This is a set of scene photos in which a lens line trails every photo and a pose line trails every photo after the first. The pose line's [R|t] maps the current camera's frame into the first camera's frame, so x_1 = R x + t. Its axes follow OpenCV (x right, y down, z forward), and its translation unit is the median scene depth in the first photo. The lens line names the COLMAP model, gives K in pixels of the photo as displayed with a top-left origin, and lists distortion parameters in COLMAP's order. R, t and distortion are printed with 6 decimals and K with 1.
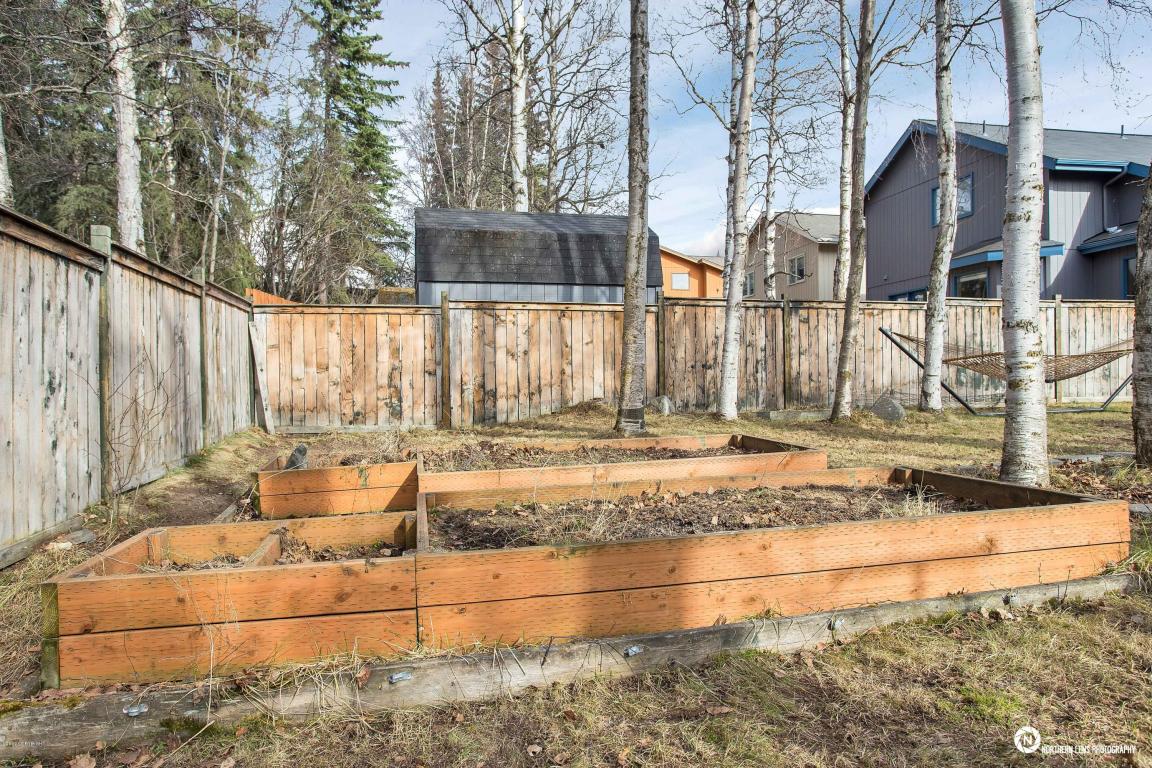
lens RADIAL K [[772.9, 0, 574.4], [0, 772.9, 385.3], [0, 0, 1]] dist [-0.006862, 0.005142]
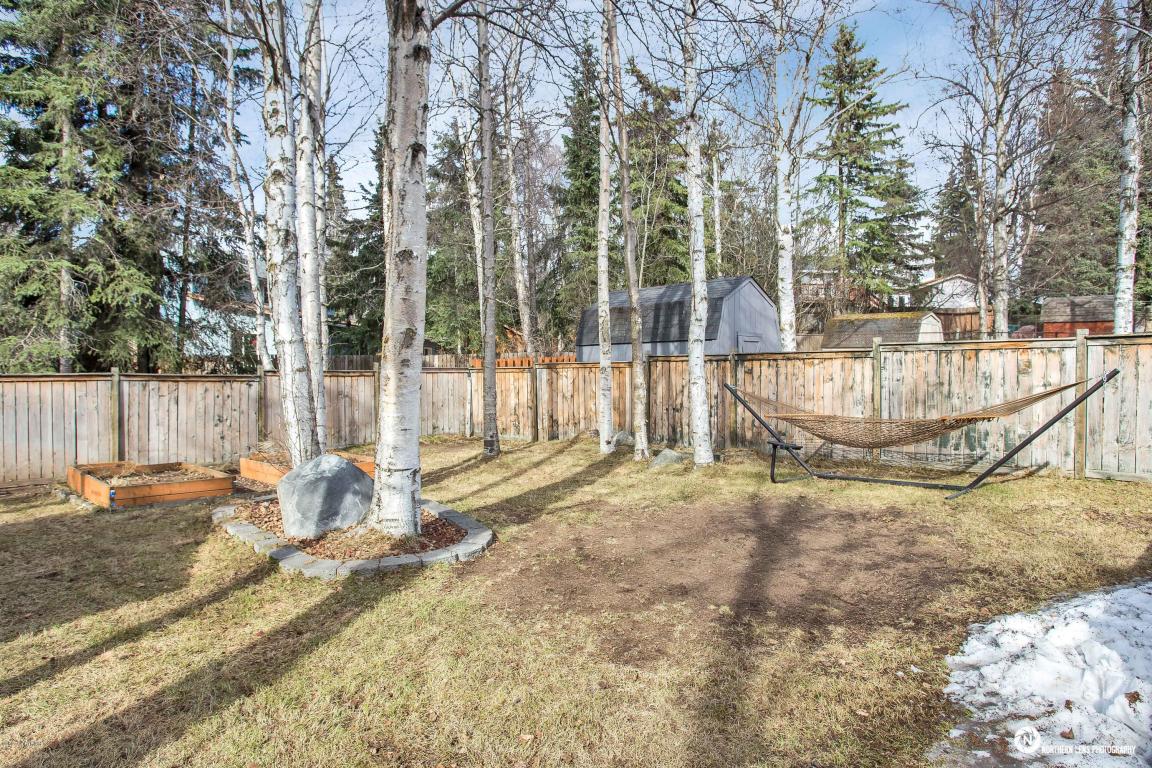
lens RADIAL K [[673.2, 0, 575.7], [0, 673.2, 386.0], [0, 0, 1]] dist [0.000136, 0.000273]
pose [[0.543015, 0.013922, -0.839608, 0.979986], [-0.011763, 0.999891, 0.008972, -0.069317], [0.839641, 0.005004, 0.543119, 0.273967]]
